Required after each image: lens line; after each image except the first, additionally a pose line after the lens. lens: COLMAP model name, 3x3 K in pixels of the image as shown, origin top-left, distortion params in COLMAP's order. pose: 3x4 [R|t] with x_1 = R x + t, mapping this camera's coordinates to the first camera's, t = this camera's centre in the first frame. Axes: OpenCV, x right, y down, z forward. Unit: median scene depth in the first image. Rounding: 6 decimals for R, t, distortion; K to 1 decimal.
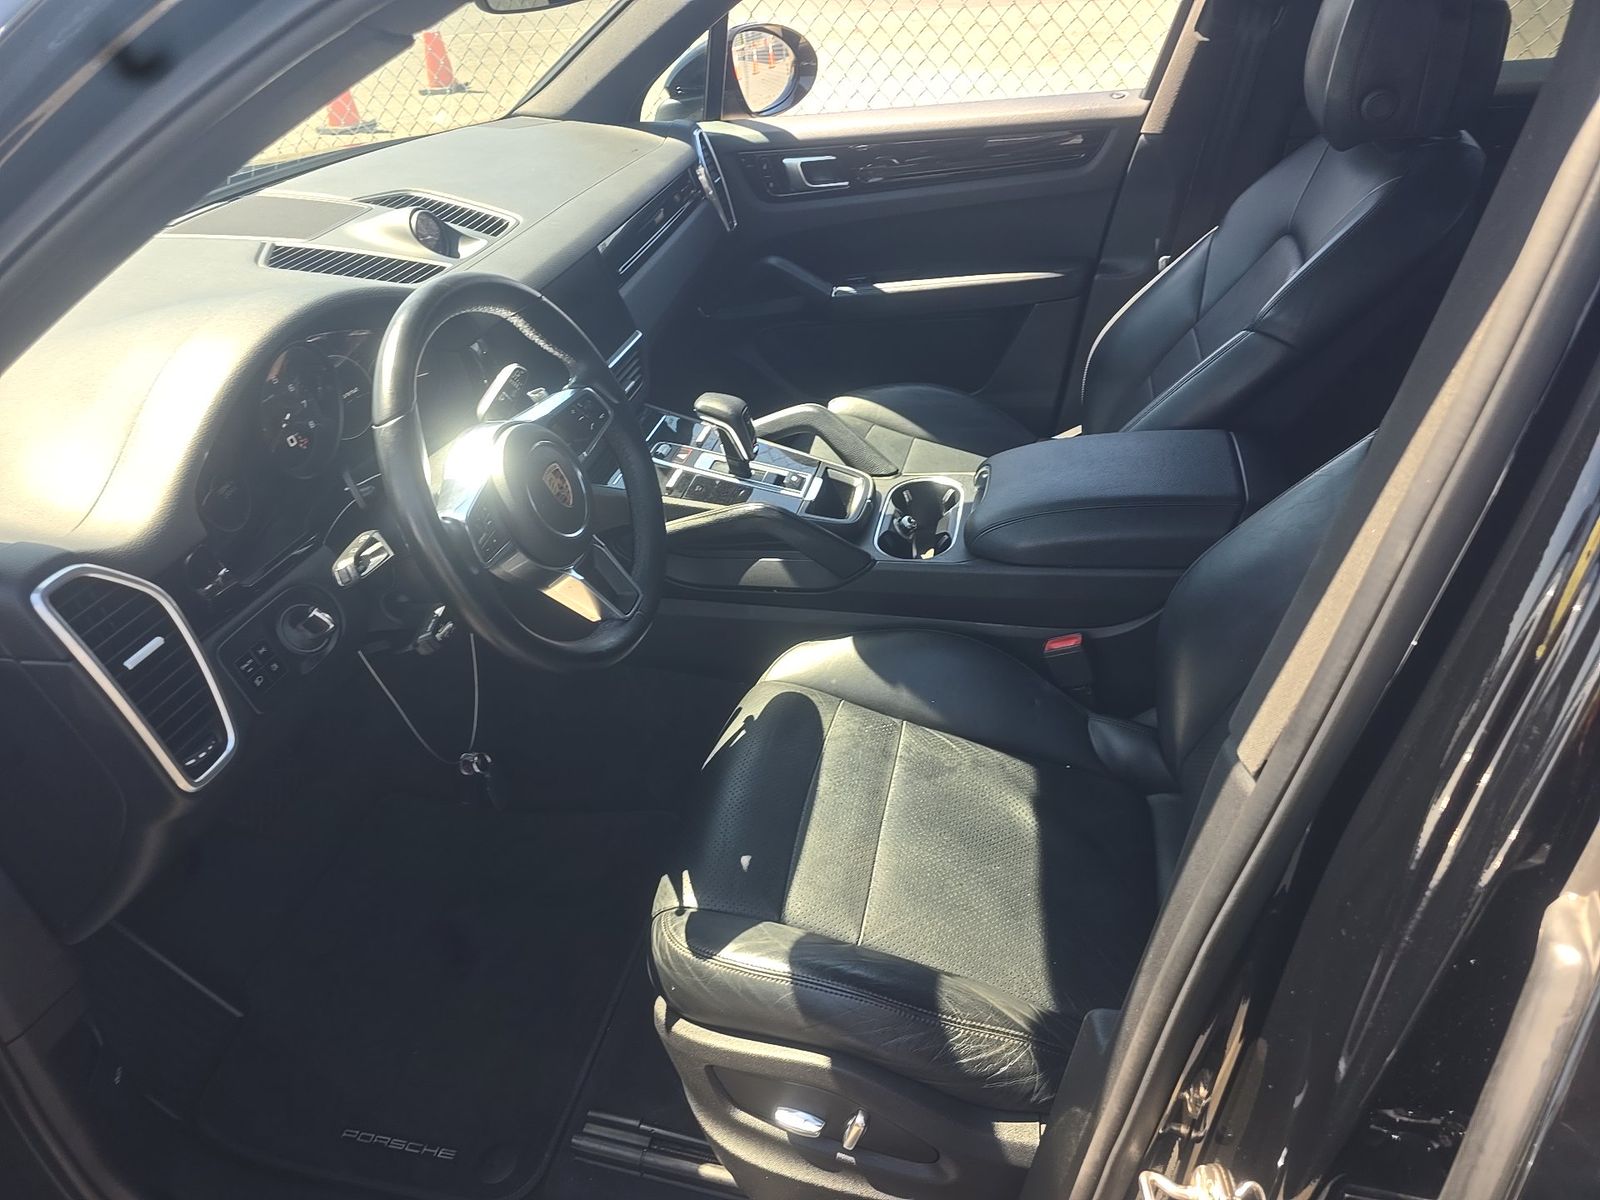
lens RADIAL K [[1066.6, 0, 792.5], [0, 1066.6, 591.9], [0, 0, 1]] dist [0.060003, -0.054646]
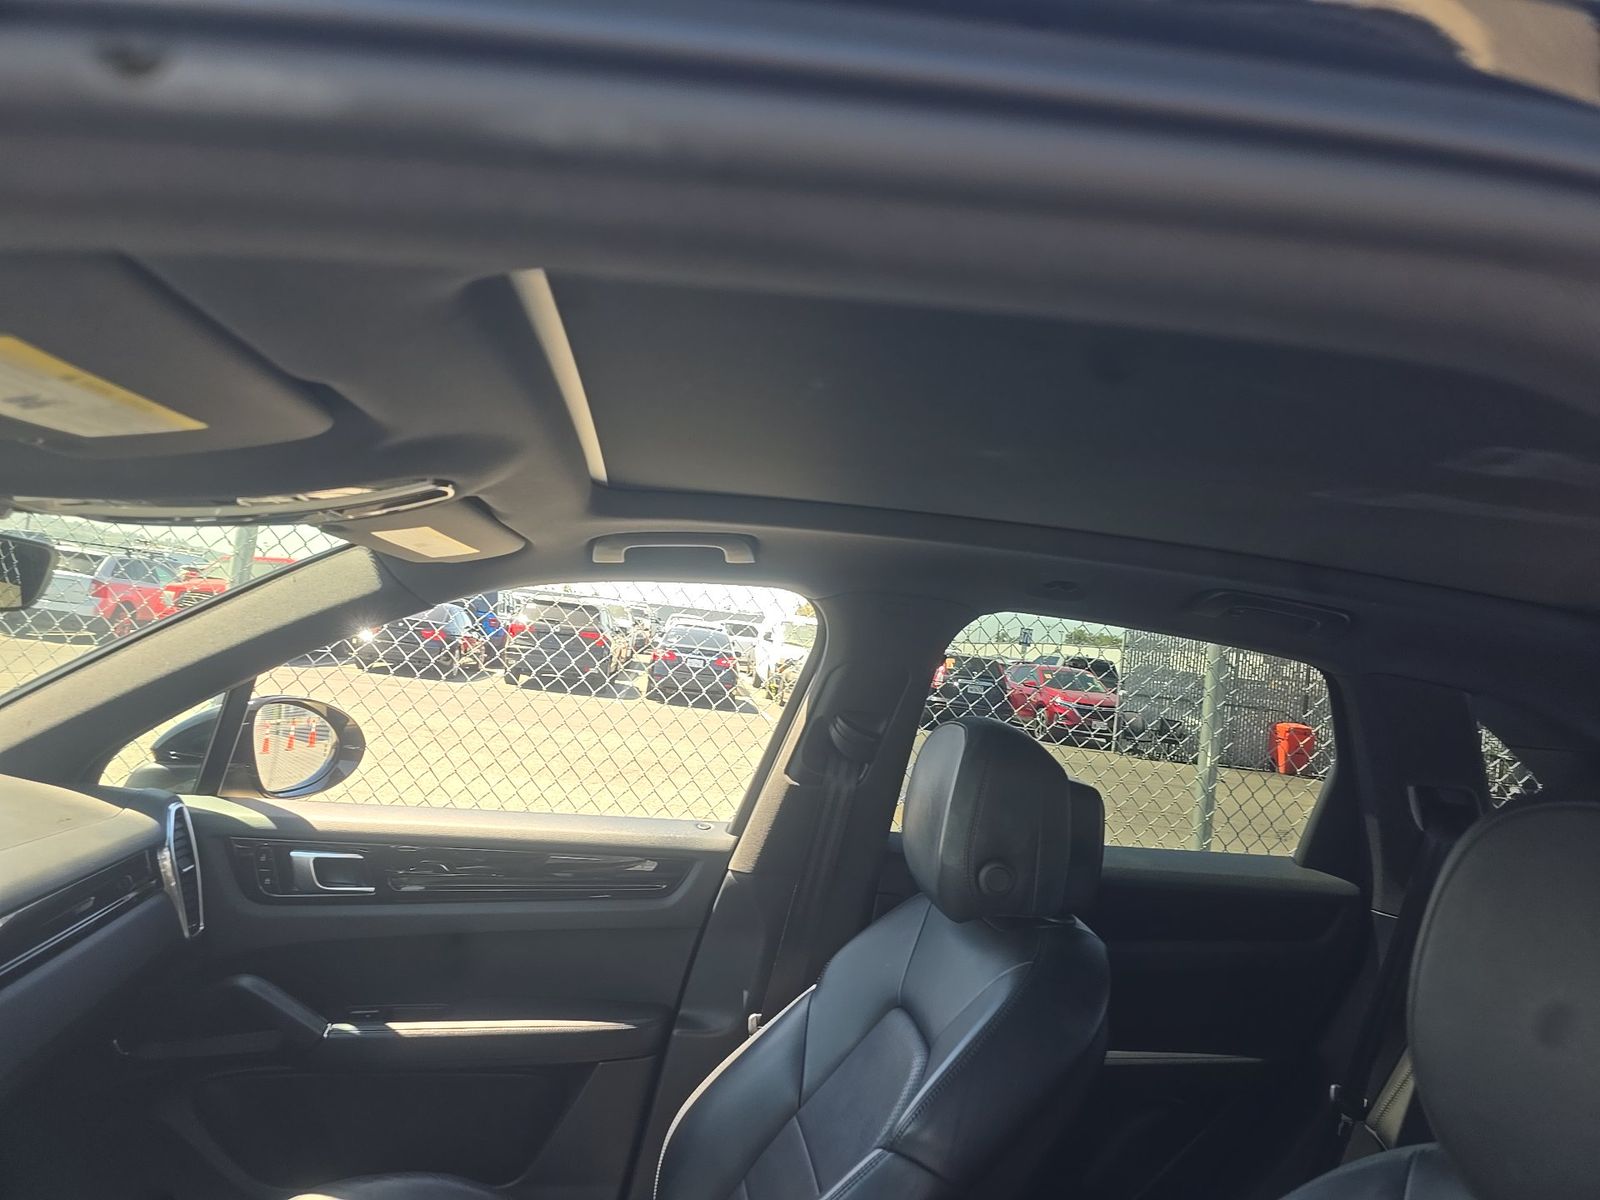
lens RADIAL K [[1066.6, 0, 792.5], [0, 1066.6, 591.9], [0, 0, 1]] dist [0.060003, -0.054646]
pose [[0.922048, 0.192155, 0.336012, 0.027754], [0.042915, 0.811978, -0.582108, -0.086030], [-0.384689, 0.551151, 0.740437, 0.181777]]
